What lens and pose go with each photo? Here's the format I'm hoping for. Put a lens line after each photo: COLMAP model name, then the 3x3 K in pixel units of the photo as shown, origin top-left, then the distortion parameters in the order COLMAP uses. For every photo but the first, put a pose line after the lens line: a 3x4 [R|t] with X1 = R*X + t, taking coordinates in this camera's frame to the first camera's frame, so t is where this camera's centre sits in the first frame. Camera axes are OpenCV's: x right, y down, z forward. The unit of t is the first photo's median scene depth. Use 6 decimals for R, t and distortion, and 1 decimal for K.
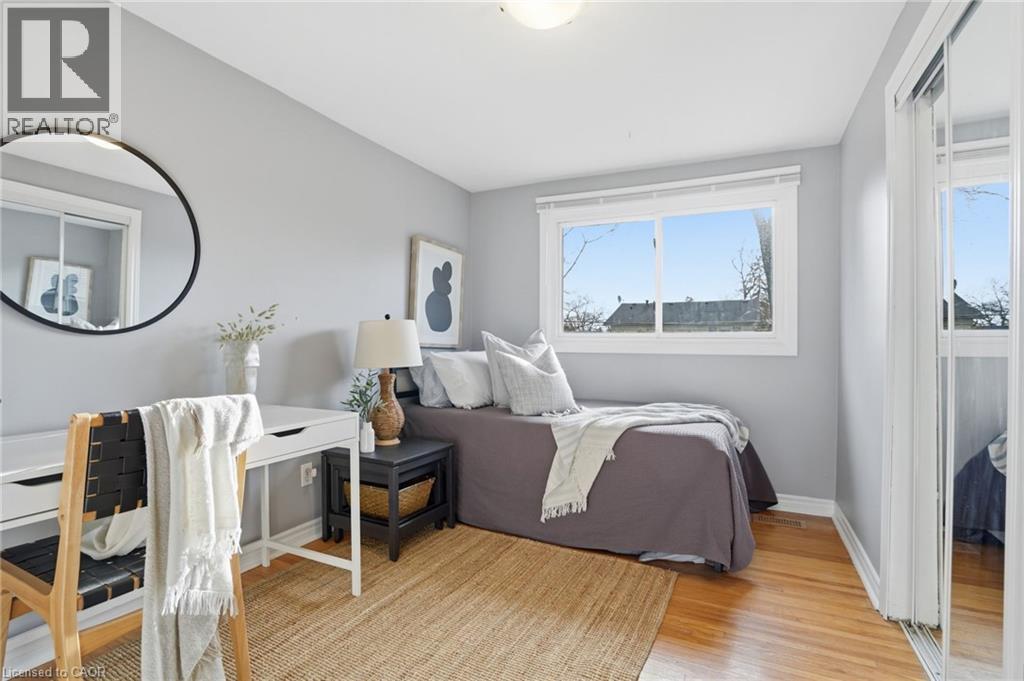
lens RADIAL K [[484.6, 0, 512.0], [0, 484.6, 336.6], [0, 0, 1]] dist [-0.069570, 0.029292]
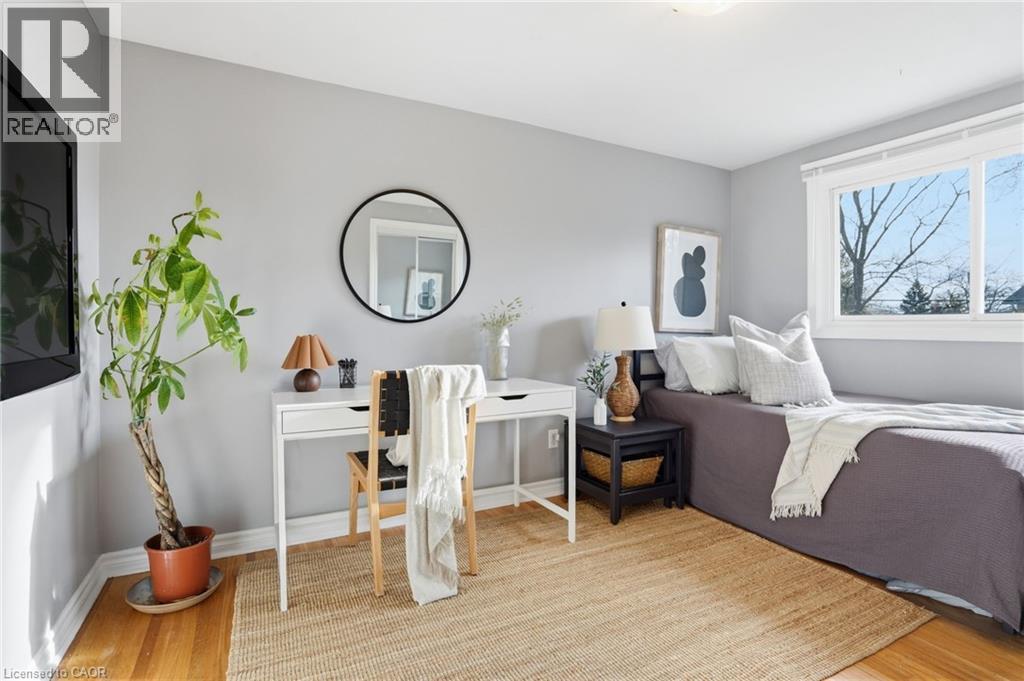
lens RADIAL K [[494.9, 0, 512.2], [0, 494.9, 320.2], [0, 0, 1]] dist [-0.064350, 0.026700]
pose [[0.809700, -0.011619, -0.586729, 0.213797], [0.008917, 0.999932, -0.007496, 0.001723], [0.586776, 0.000837, 0.809749, -0.057842]]
